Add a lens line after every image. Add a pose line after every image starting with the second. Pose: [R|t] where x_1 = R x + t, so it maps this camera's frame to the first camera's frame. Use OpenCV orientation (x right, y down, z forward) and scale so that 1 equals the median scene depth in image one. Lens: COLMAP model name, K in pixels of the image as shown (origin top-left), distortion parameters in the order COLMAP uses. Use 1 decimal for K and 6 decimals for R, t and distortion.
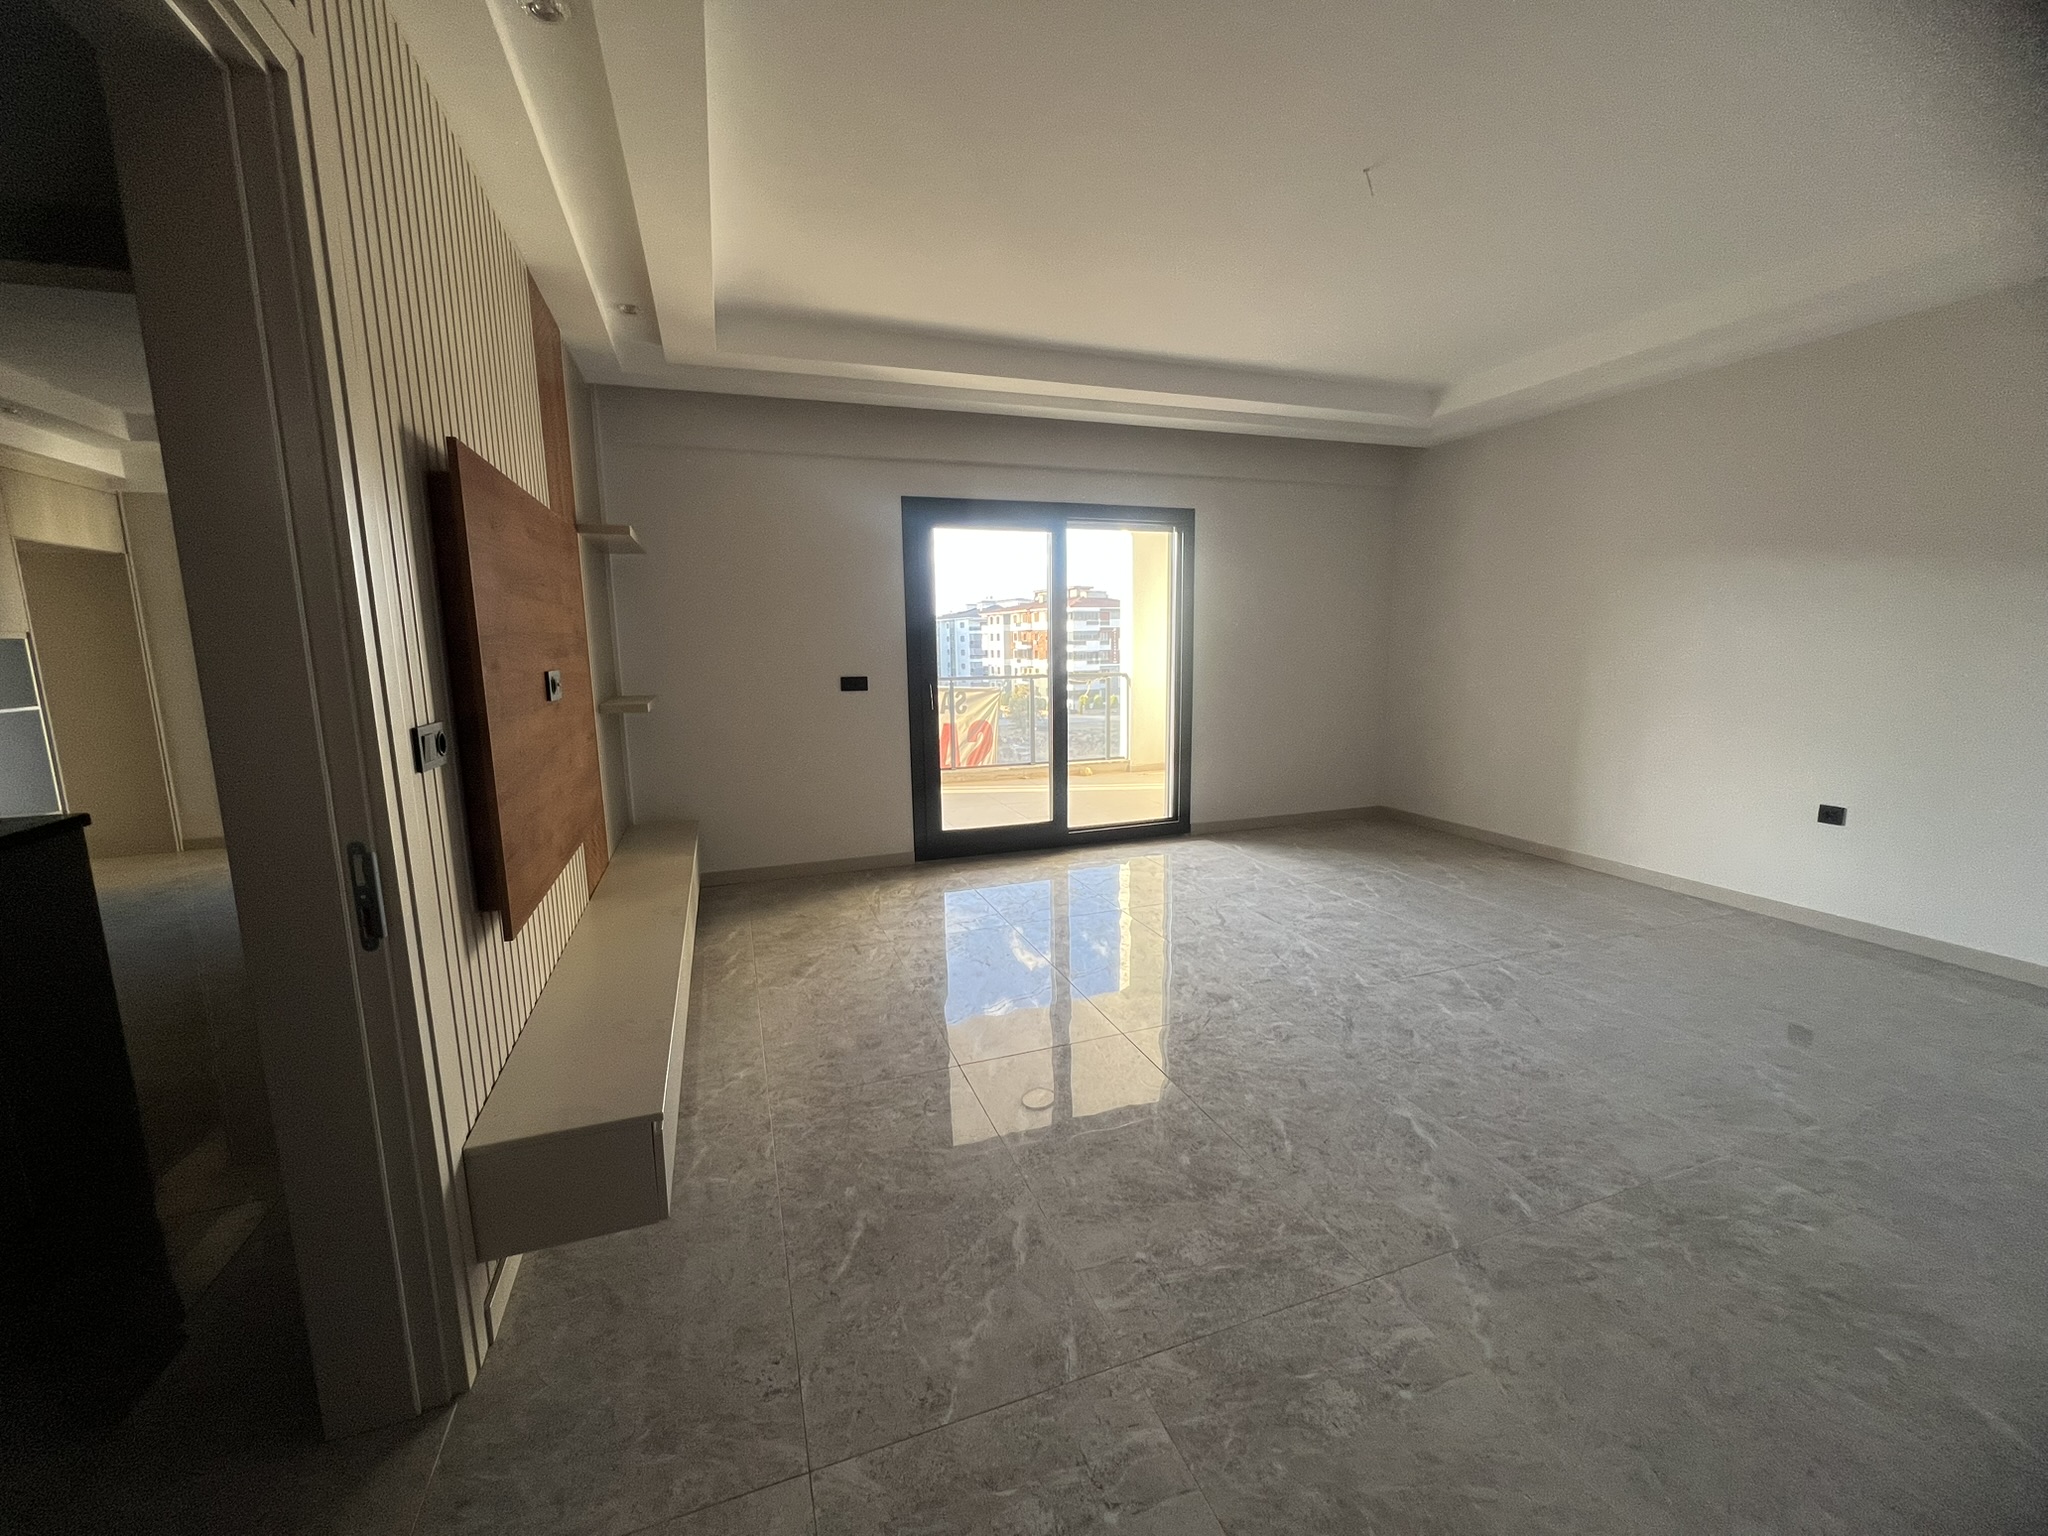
lens RADIAL K [[814.8, 0, 1016.1], [0, 814.8, 769.0], [0, 0, 1]] dist [-0.005655, 0.001258]
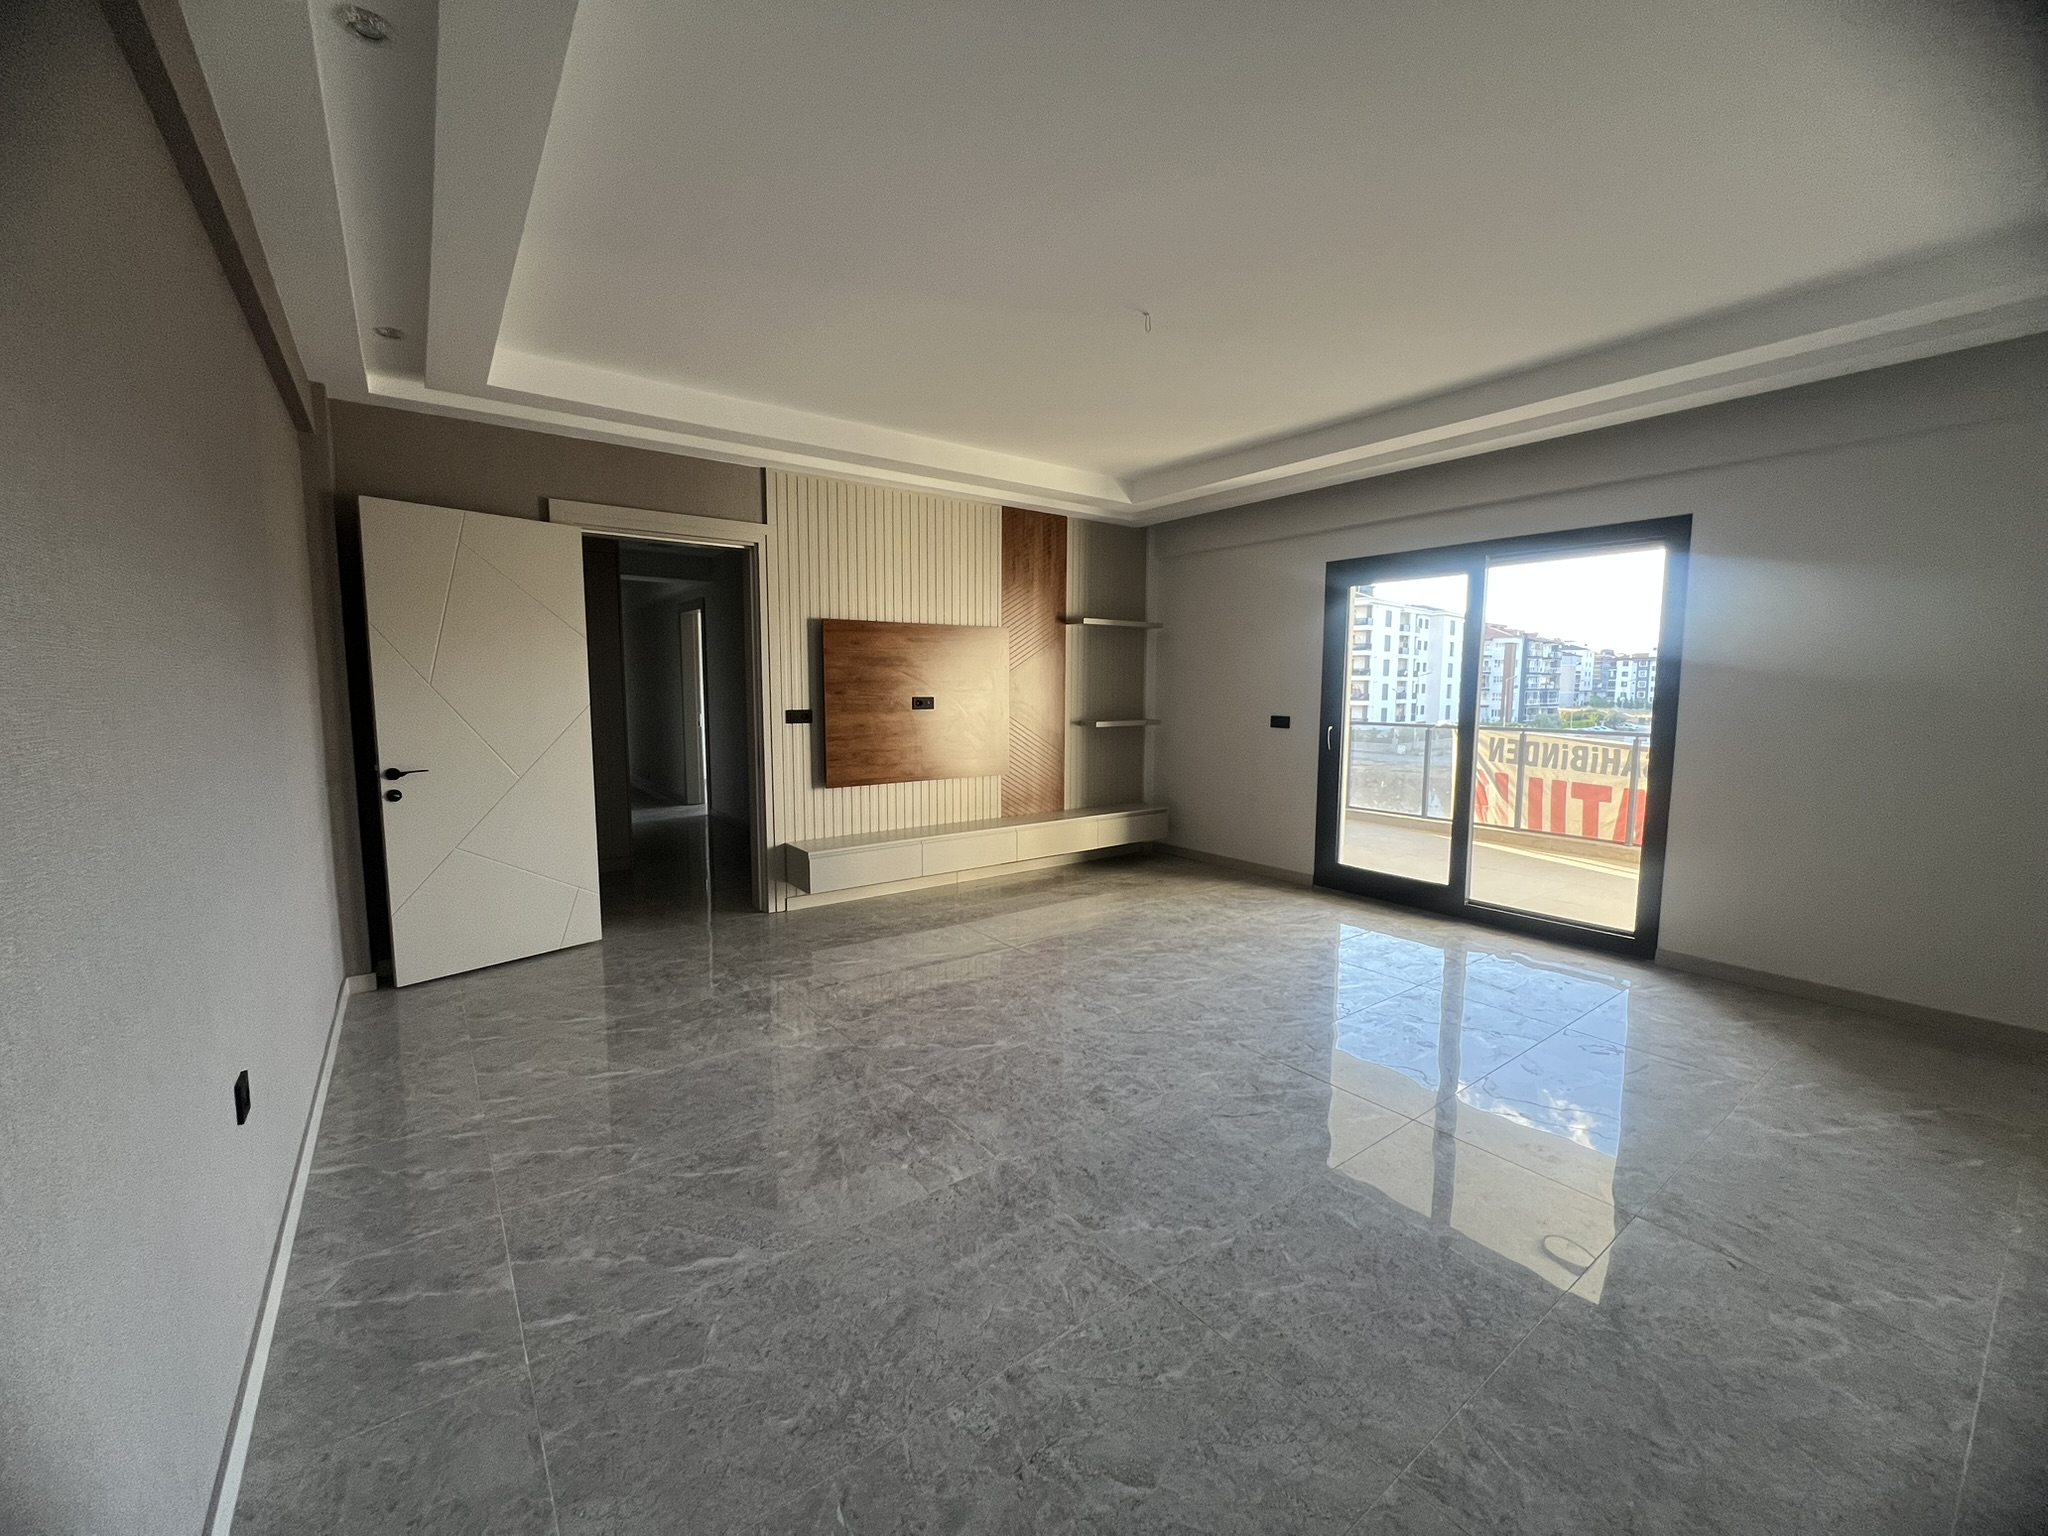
lens RADIAL K [[814.8, 0, 1015.4], [0, 814.8, 762.1], [0, 0, 1]] dist [-0.005655, 0.001258]
pose [[0.291758, 0.105306, -0.950678, 1.103522], [-0.155513, 0.985919, 0.061484, -0.077750], [0.943765, 0.129904, 0.304026, 0.357138]]
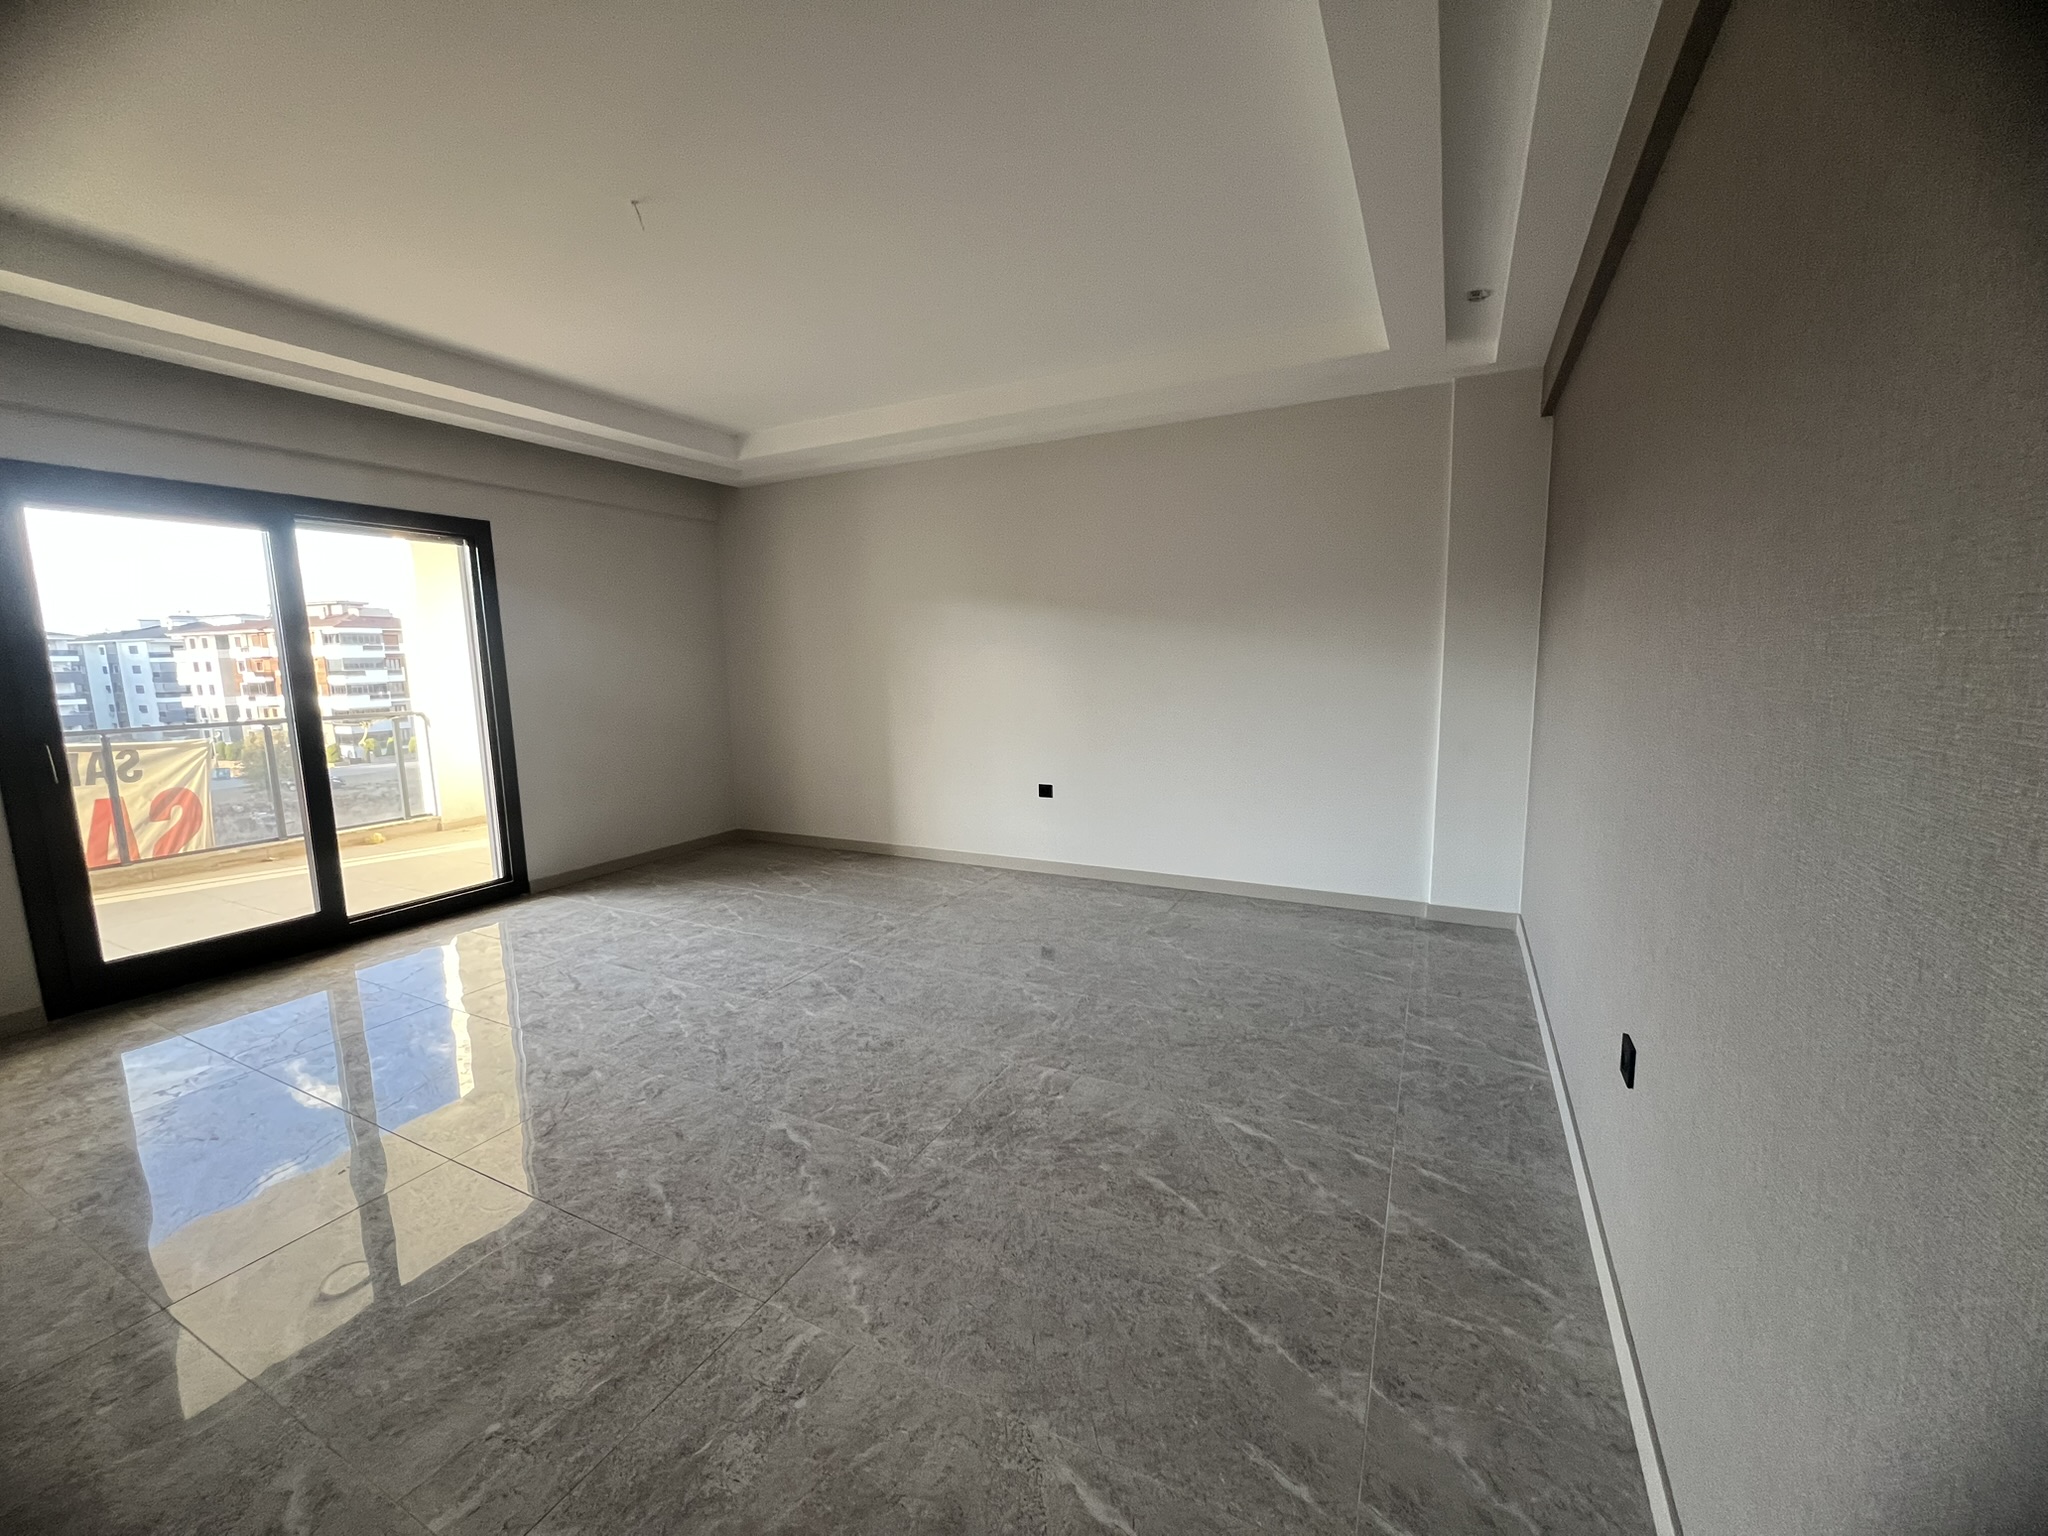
lens RADIAL K [[814.8, 0, 1018.8], [0, 814.8, 768.1], [0, 0, 1]] dist [-0.005655, 0.001258]
pose [[0.730826, -0.093877, 0.676078, 0.031299], [0.114168, 0.993355, 0.014520, -0.008578], [-0.672948, 0.066575, 0.736687, -0.001728]]
